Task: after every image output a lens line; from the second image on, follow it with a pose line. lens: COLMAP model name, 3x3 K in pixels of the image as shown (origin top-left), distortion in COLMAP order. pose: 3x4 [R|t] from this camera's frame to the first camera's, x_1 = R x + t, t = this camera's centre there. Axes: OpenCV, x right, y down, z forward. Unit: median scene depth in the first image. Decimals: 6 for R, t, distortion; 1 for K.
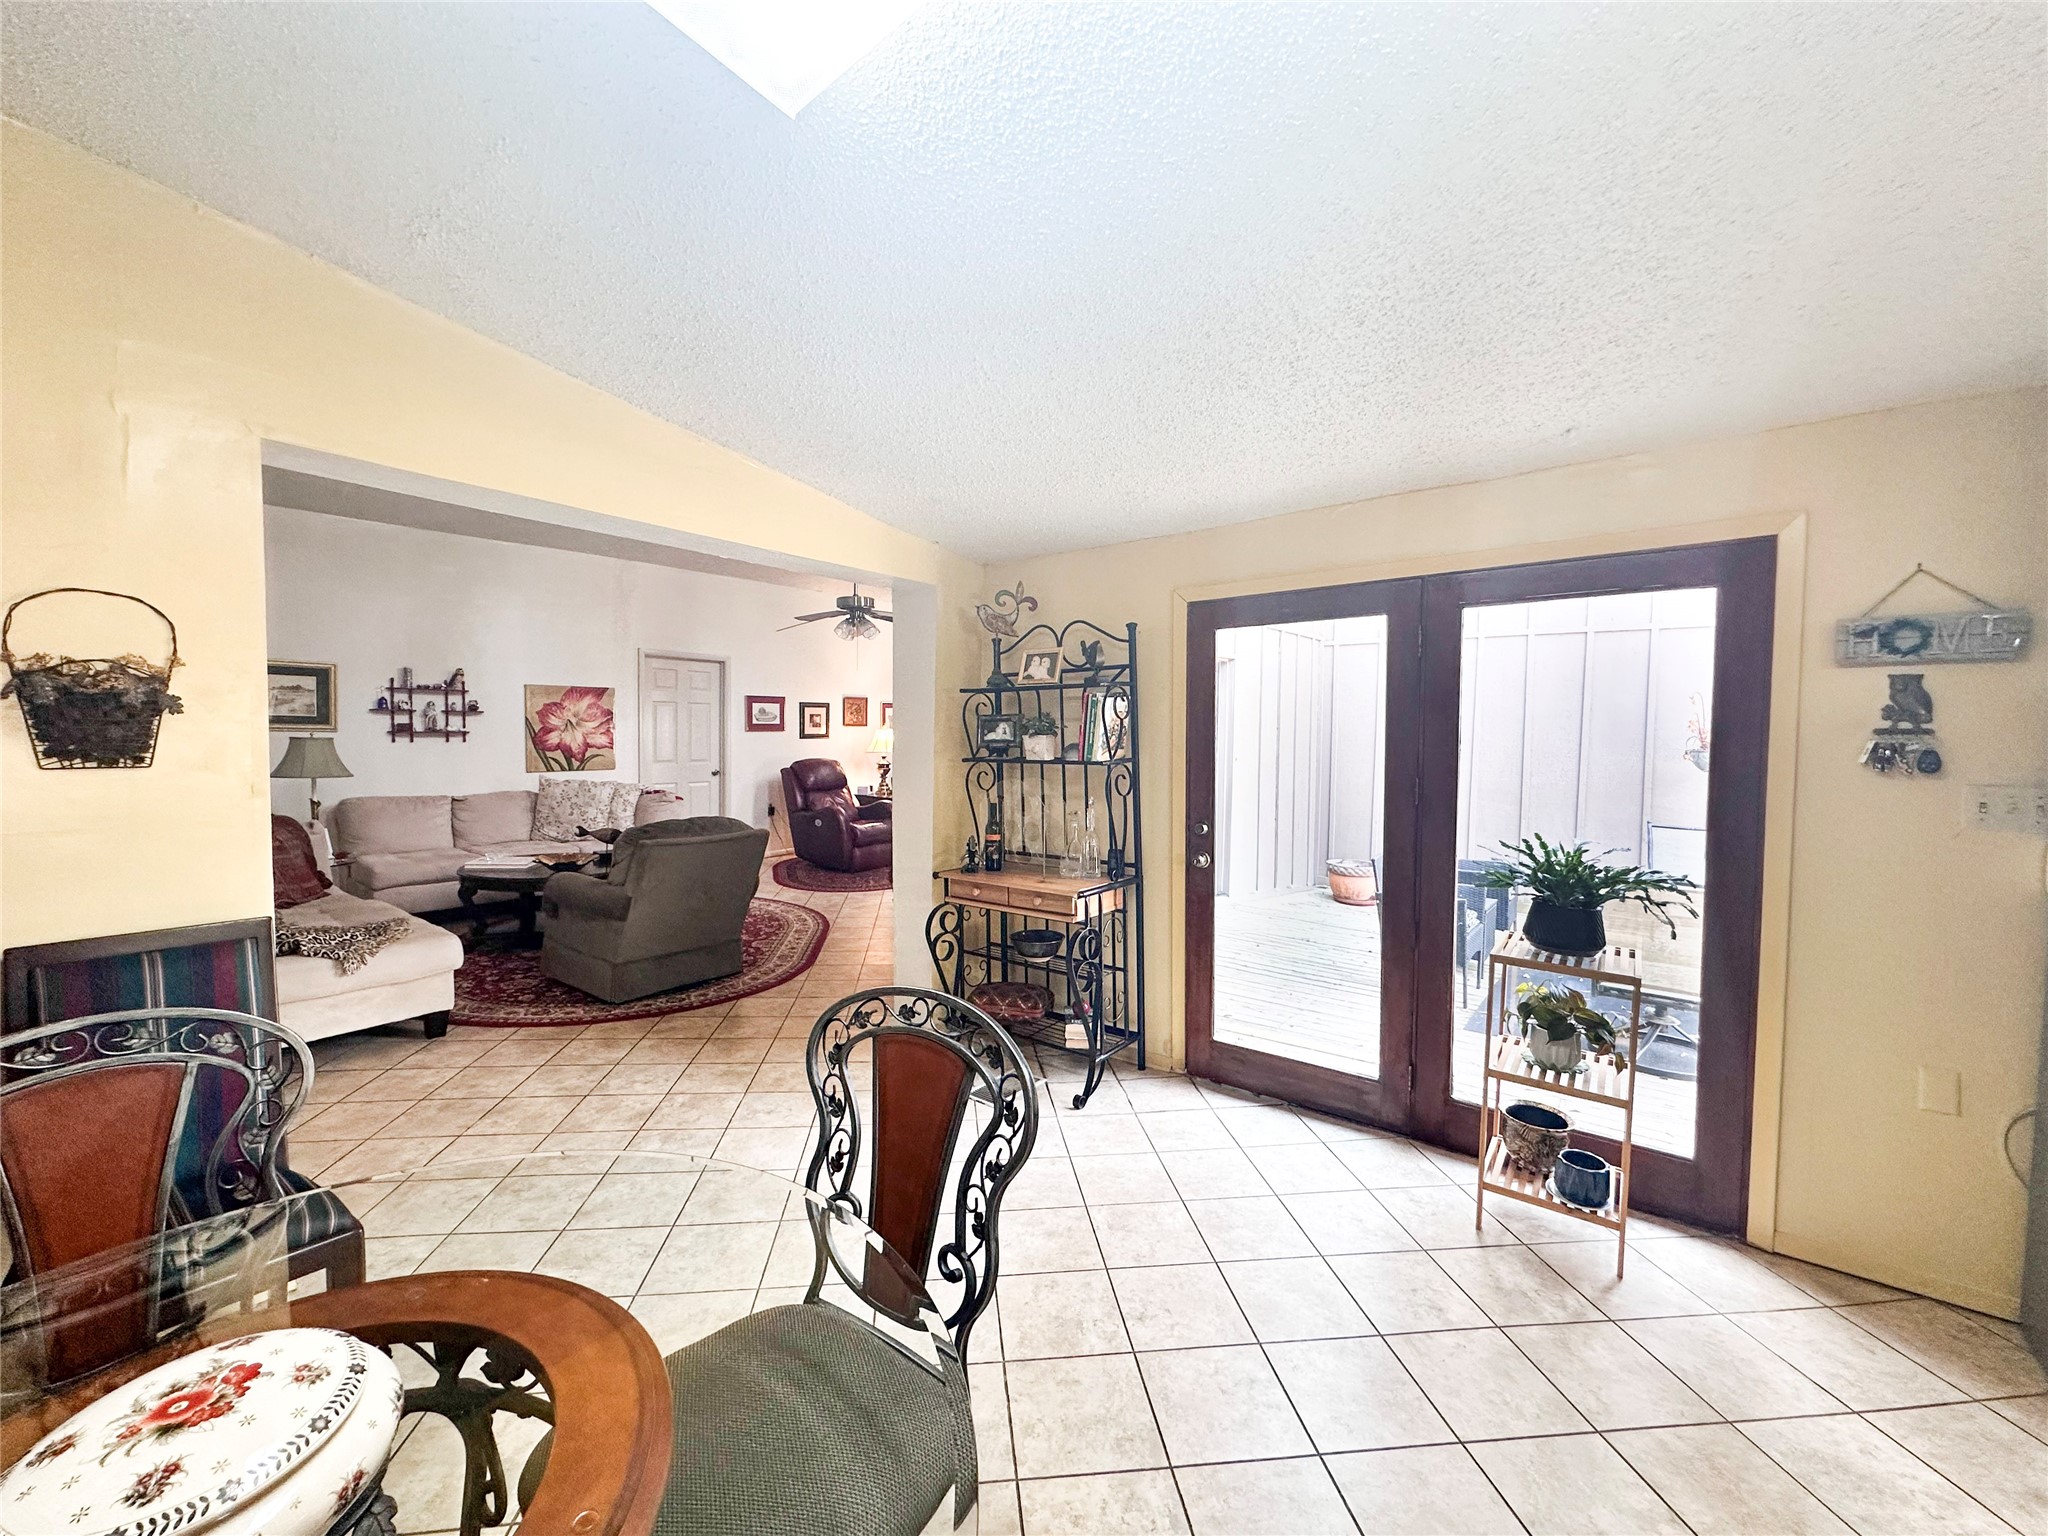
lens RADIAL K [[836.4, 0, 1033.9], [0, 836.4, 769.0], [0, 0, 1]] dist [-0.002947, 0.000258]
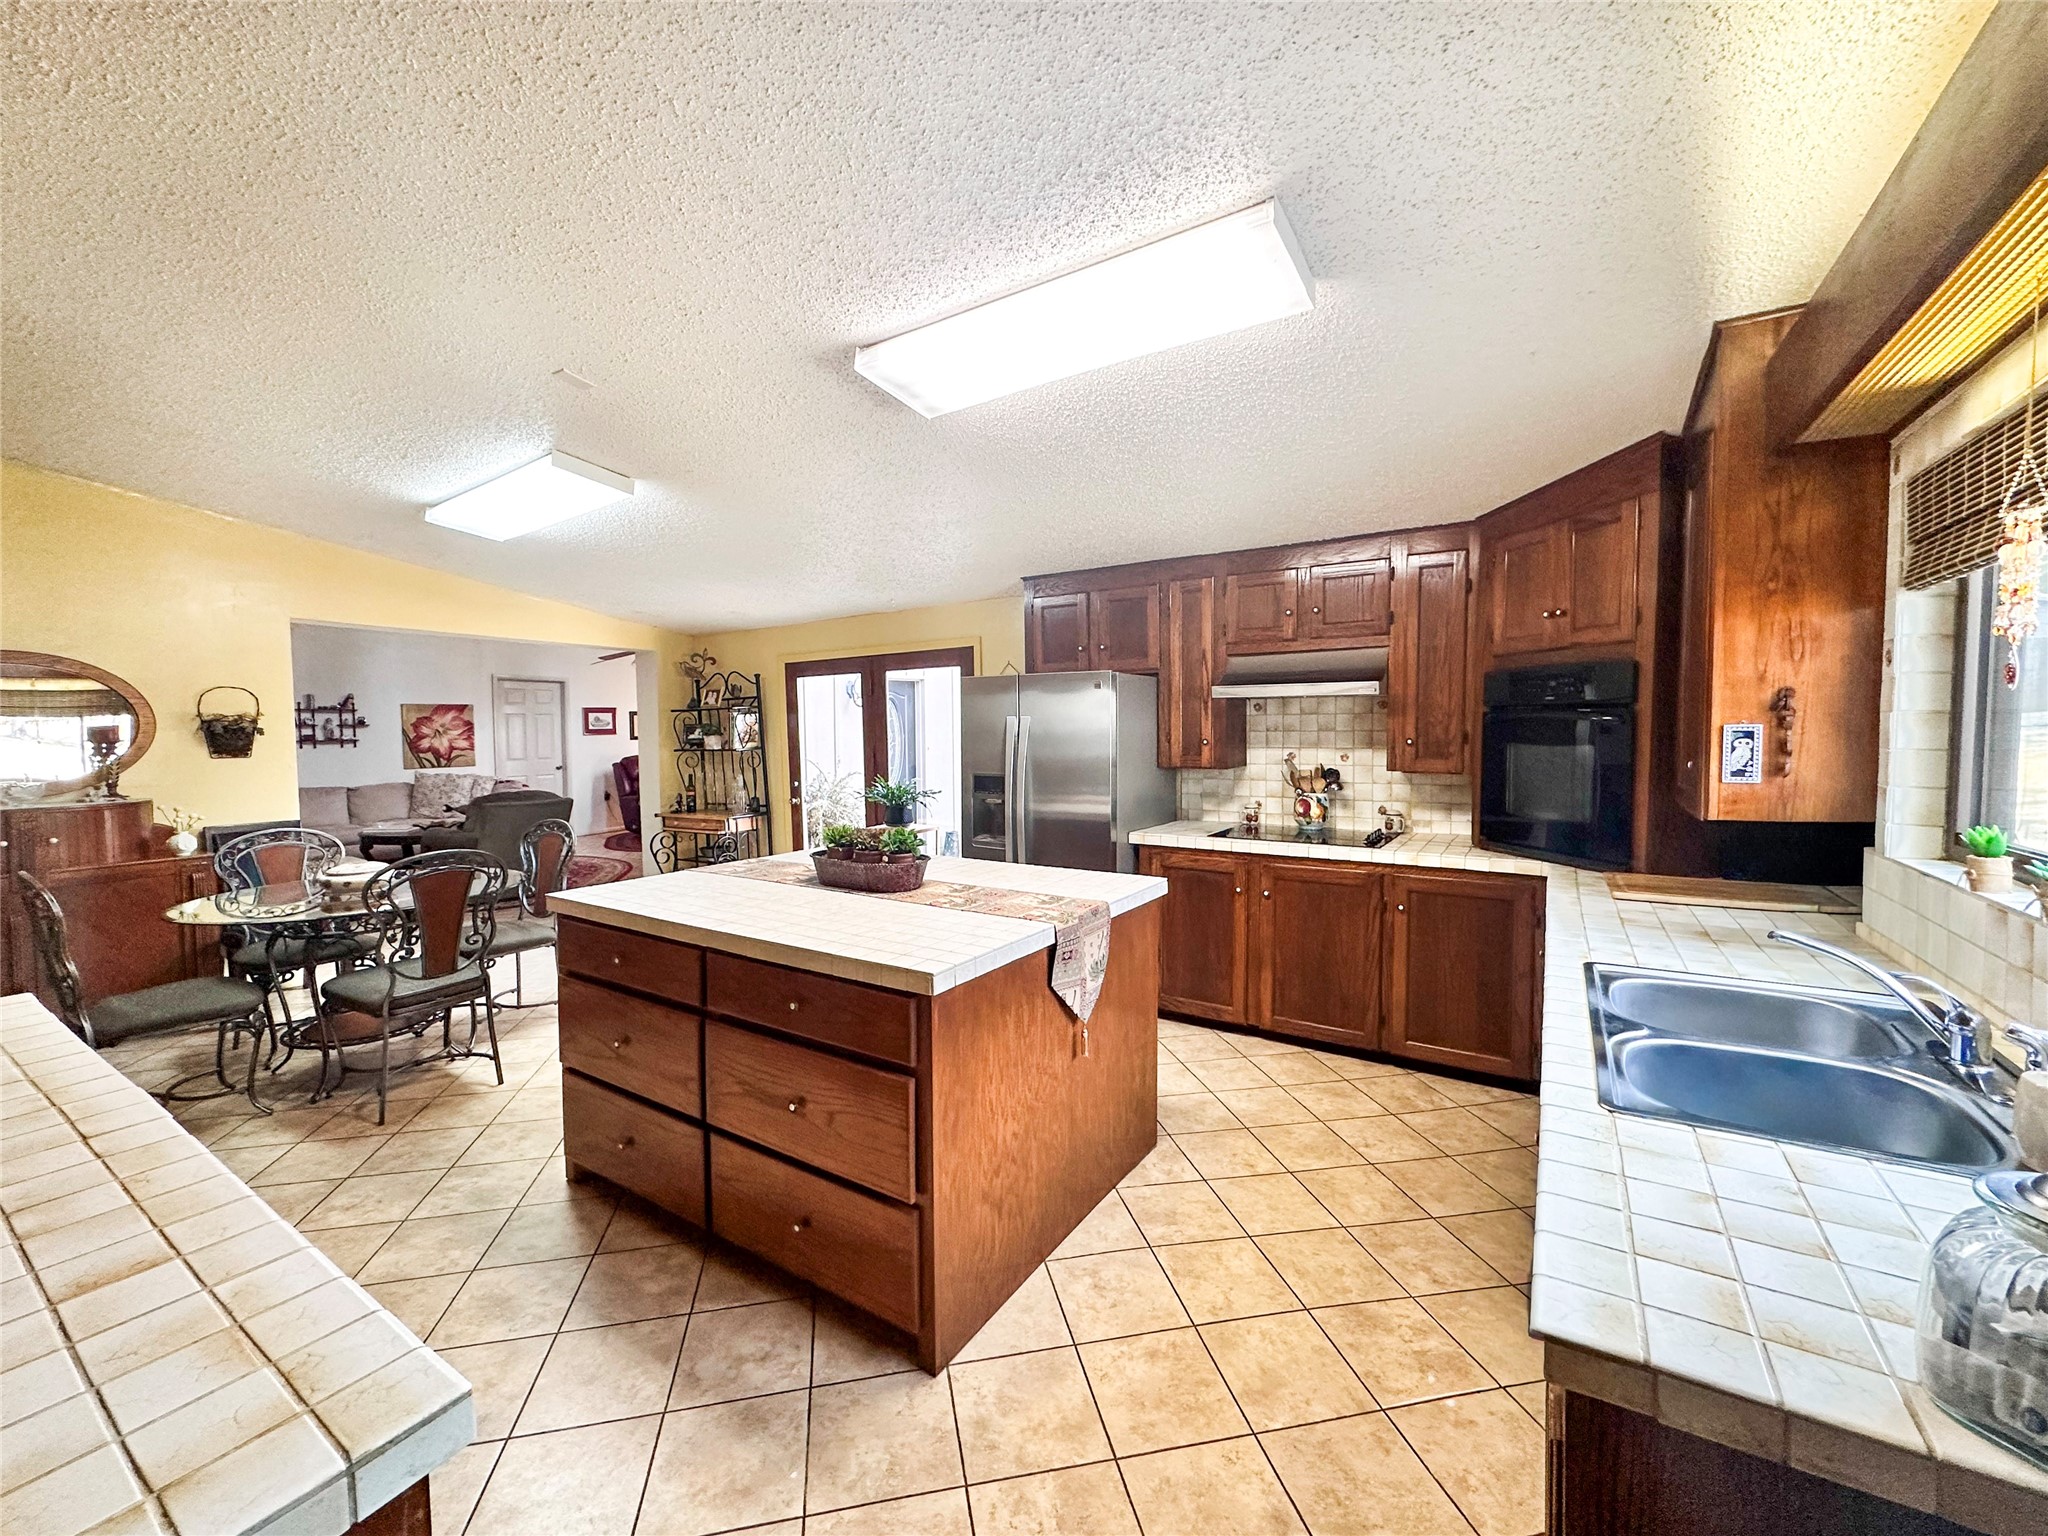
lens RADIAL K [[836.4, 0, 1020.9], [0, 836.4, 764.4], [0, 0, 1]] dist [-0.002947, 0.000258]
pose [[0.994939, -0.023257, 0.097755, 0.267124], [0.023288, 0.999728, 0.000830, 0.019623], [-0.097747, 0.001451, 0.995210, -0.466854]]
